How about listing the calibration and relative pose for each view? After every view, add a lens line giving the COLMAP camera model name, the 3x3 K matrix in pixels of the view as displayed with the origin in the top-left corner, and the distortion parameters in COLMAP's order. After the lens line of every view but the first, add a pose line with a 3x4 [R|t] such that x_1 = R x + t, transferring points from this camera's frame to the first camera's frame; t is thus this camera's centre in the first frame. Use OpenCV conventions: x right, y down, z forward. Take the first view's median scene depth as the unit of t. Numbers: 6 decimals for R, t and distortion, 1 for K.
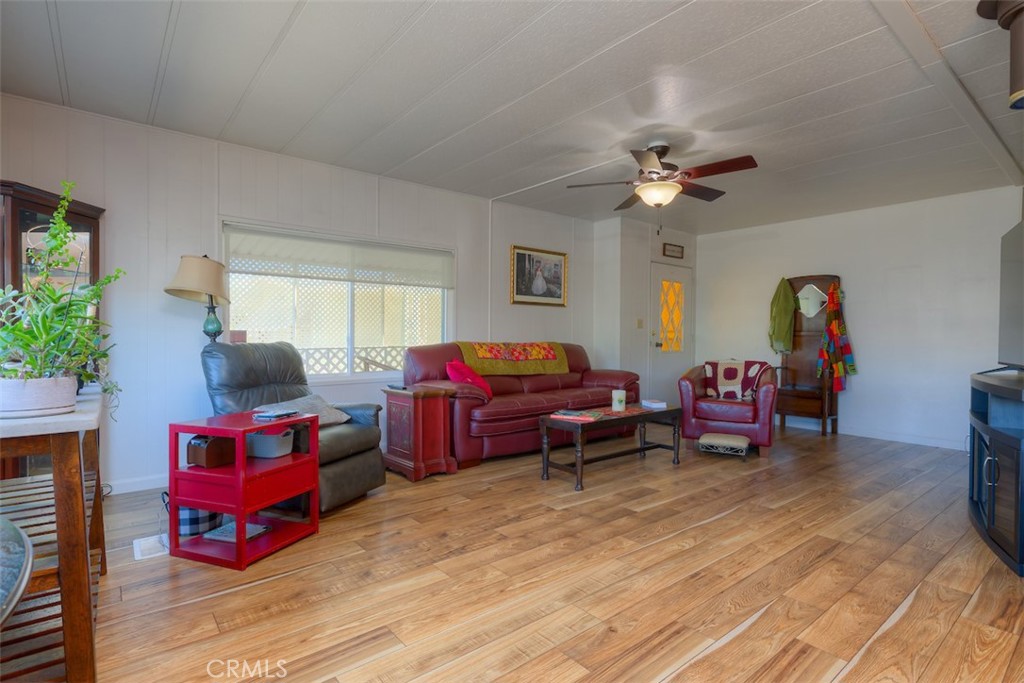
lens RADIAL K [[509.0, 0, 512.0], [0, 509.0, 341.5], [0, 0, 1]] dist [0.002884, 0.000295]
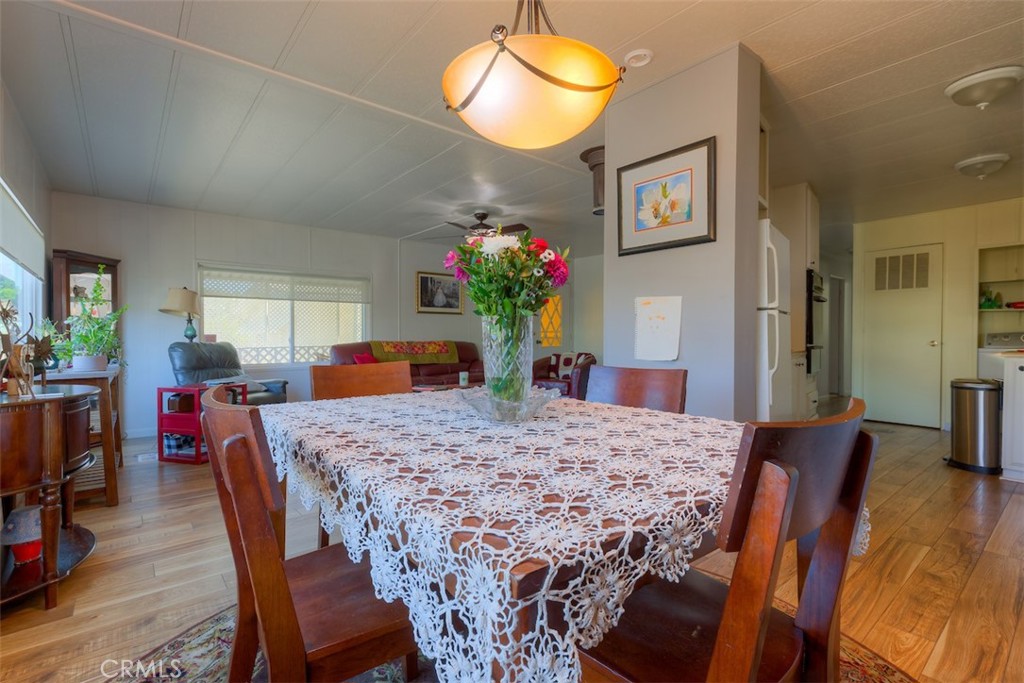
lens RADIAL K [[475.5, 0, 509.8], [0, 475.5, 343.8], [0, 0, 1]] dist [0.001772, 0.000433]
pose [[0.999958, -0.007974, 0.004619, 0.263576], [0.007949, 0.999953, 0.005510, 0.004166], [-0.004663, -0.005473, 0.999974, -0.319554]]
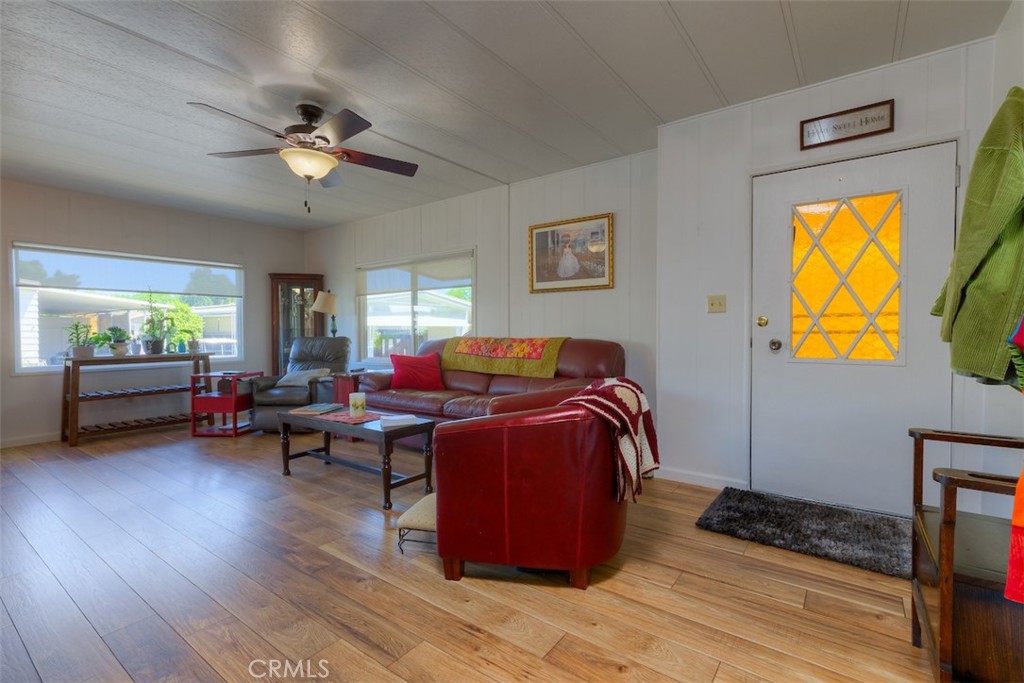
lens RADIAL K [[463.6, 0, 515.7], [0, 463.6, 342.0], [0, 0, 1]] dist [0.011148, -0.000230]
pose [[0.255189, 0.018922, -0.966706, 0.821888], [0.001748, 0.999798, 0.020031, -0.006811], [0.966890, -0.006802, 0.255105, 0.824517]]
